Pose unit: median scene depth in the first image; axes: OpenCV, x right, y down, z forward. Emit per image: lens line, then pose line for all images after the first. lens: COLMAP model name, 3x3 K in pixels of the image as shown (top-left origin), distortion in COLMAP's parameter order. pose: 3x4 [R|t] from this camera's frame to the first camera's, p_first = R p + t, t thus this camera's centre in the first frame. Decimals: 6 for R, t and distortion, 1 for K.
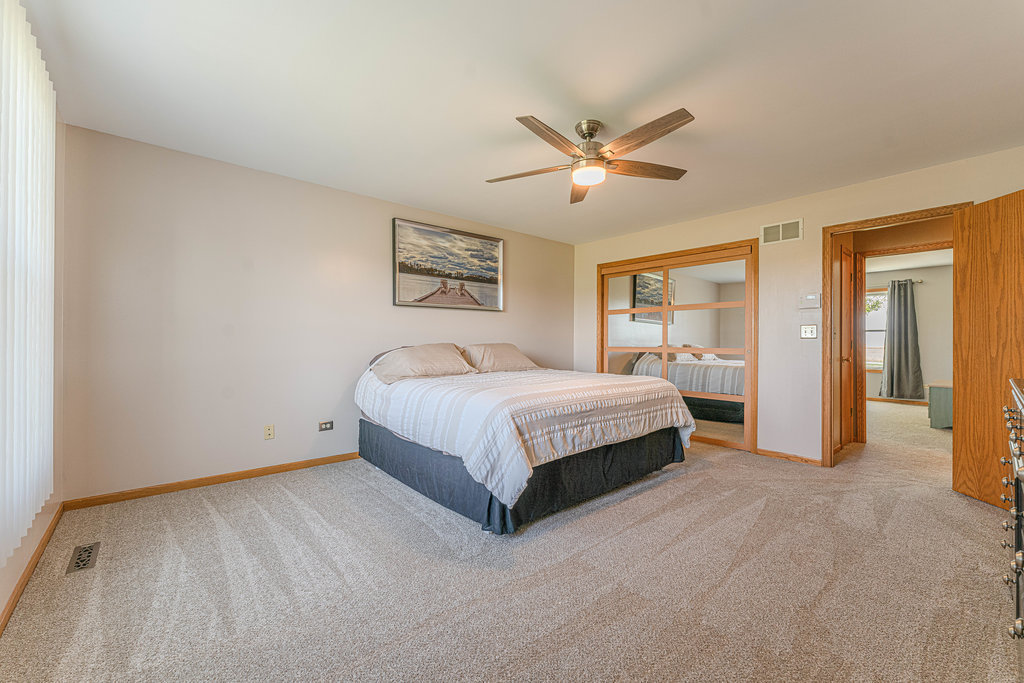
lens RADIAL K [[411.0, 0, 516.3], [0, 411.0, 343.6], [0, 0, 1]] dist [-0.002603, 0.000279]
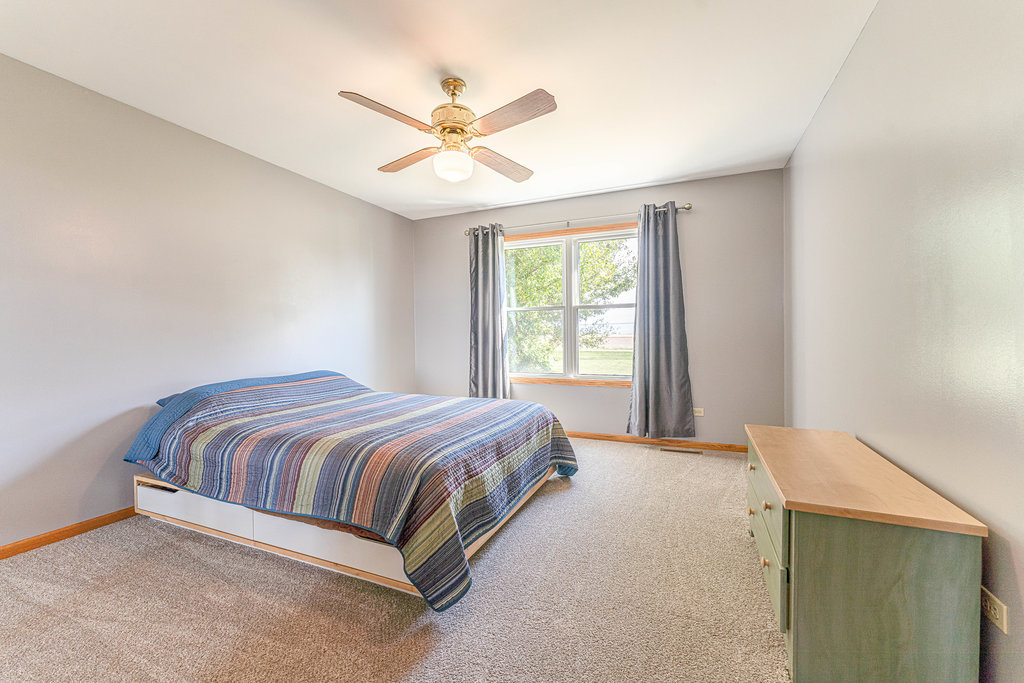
lens RADIAL K [[411.0, 0, 510.6], [0, 411.0, 336.8], [0, 0, 1]] dist [-0.002603, 0.000279]
pose [[0.912074, -0.018741, 0.409596, 0.561362], [0.013998, 0.999796, 0.014575, -0.001634], [-0.409786, -0.007559, 0.912151, 0.611159]]
